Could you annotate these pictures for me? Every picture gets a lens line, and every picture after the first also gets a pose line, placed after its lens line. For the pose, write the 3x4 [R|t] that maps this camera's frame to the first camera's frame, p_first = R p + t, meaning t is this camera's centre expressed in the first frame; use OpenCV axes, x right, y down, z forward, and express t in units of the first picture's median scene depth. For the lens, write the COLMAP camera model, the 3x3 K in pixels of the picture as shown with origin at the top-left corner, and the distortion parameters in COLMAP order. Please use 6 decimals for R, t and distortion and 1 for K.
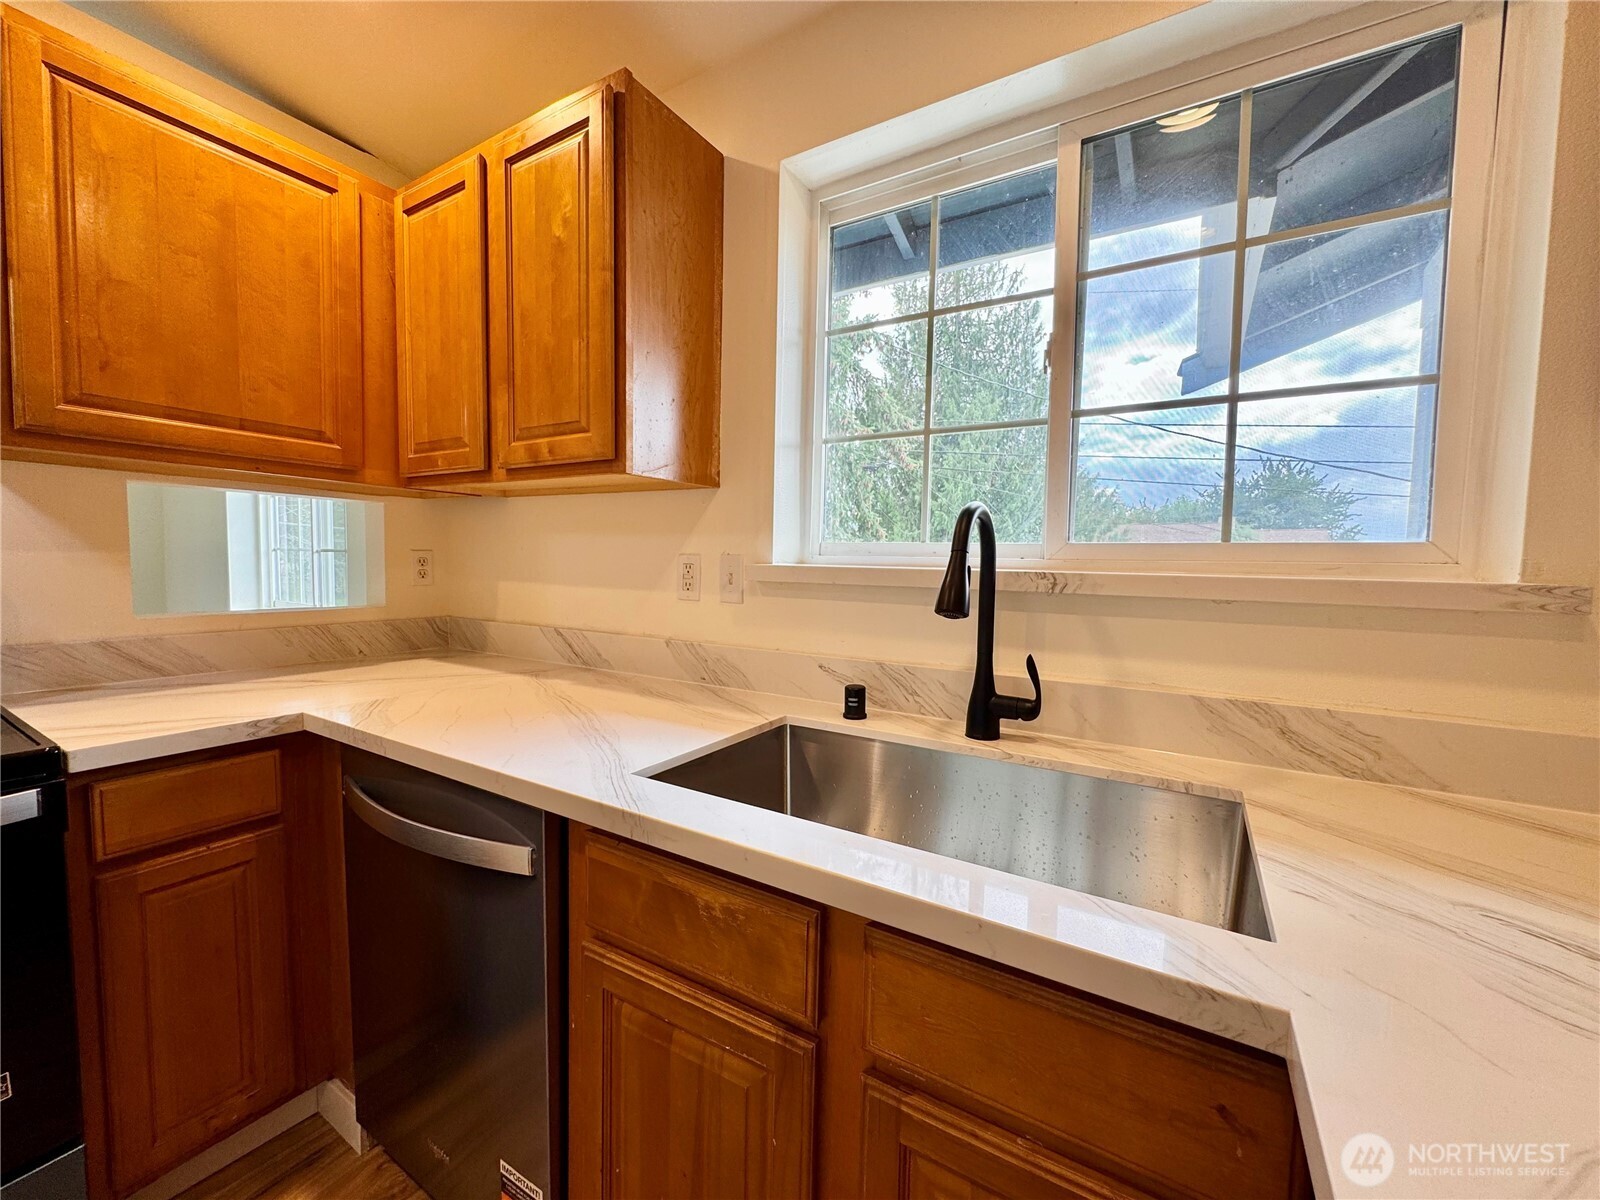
lens RADIAL K [[644.8, 0, 803.0], [0, 644.8, 600.2], [0, 0, 1]] dist [-0.004071, 0.000328]
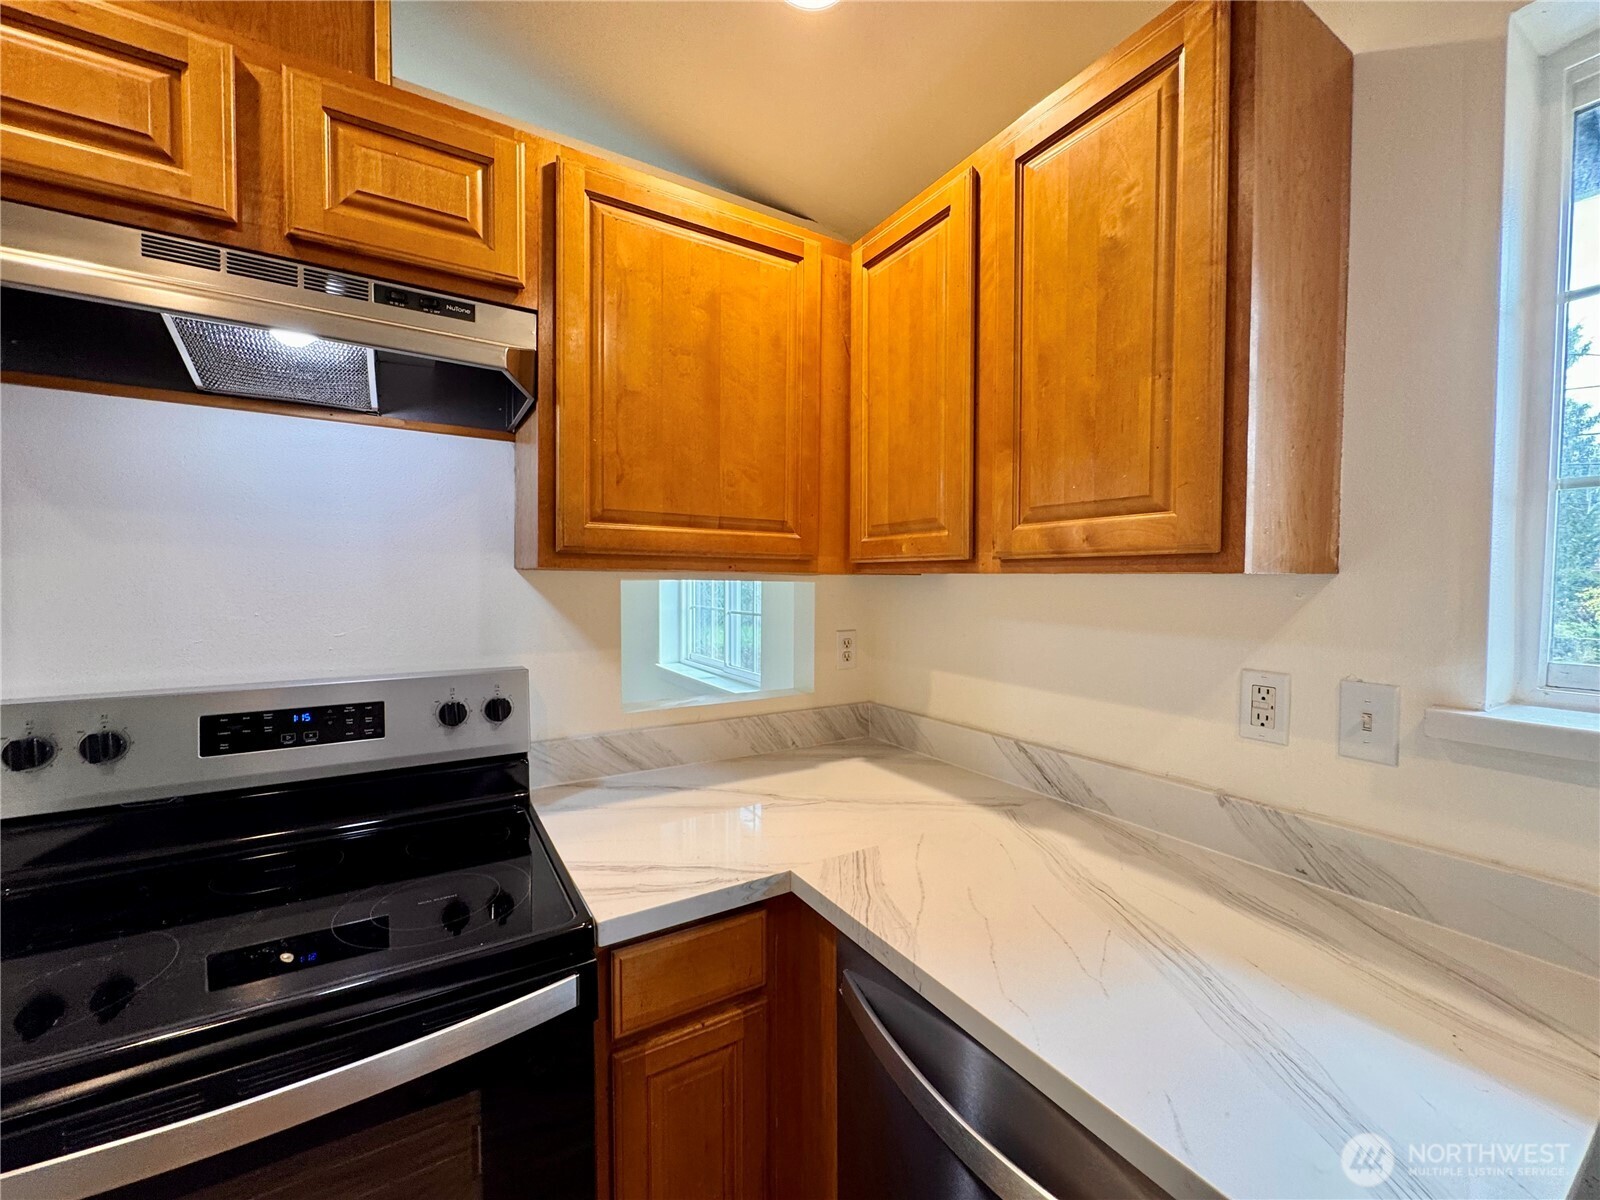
lens RADIAL K [[644.8, 0, 798.8], [0, 644.8, 598.7], [0, 0, 1]] dist [-0.004071, 0.000328]
pose [[0.888953, -0.003165, -0.457988, -0.337837], [-0.014928, 0.999245, -0.035881, -0.130130], [0.457756, 0.038733, 0.888234, 0.218476]]
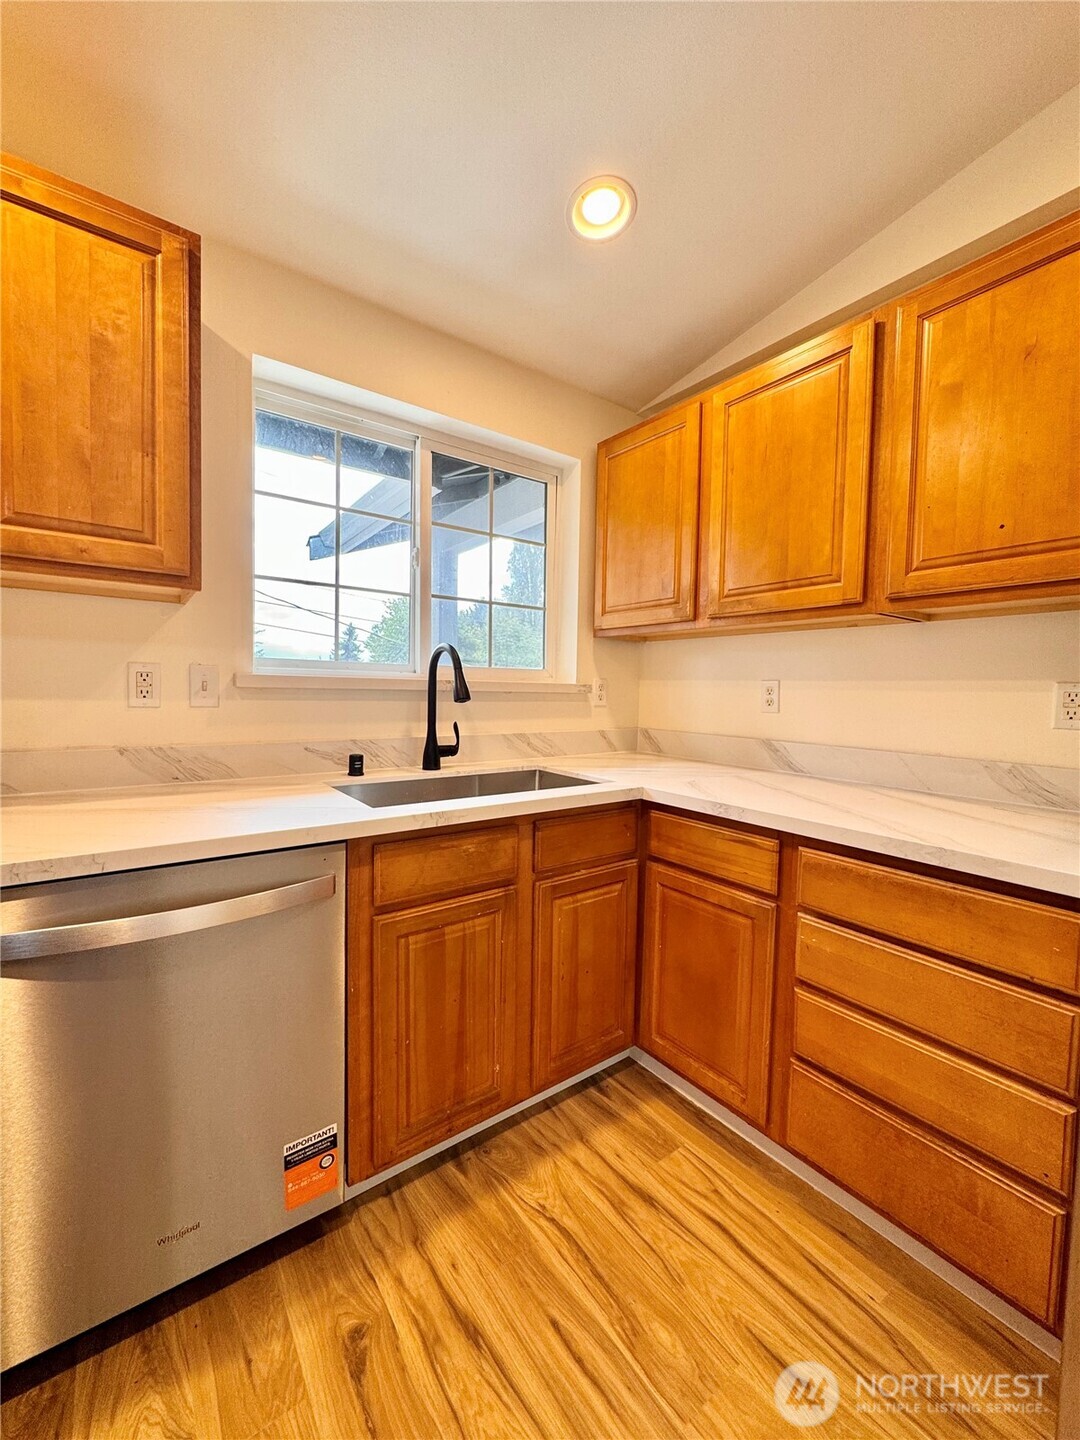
lens RADIAL K [[580.3, 0, 543.7], [0, 580.3, 721.7], [0, 0, 1]] dist [-0.004071, 0.000328]
pose [[0.380347, -0.062102, 0.922756, -0.902282], [0.046450, 0.997766, 0.048004, 0.009480], [-0.923677, 0.024604, 0.382382, 0.056315]]
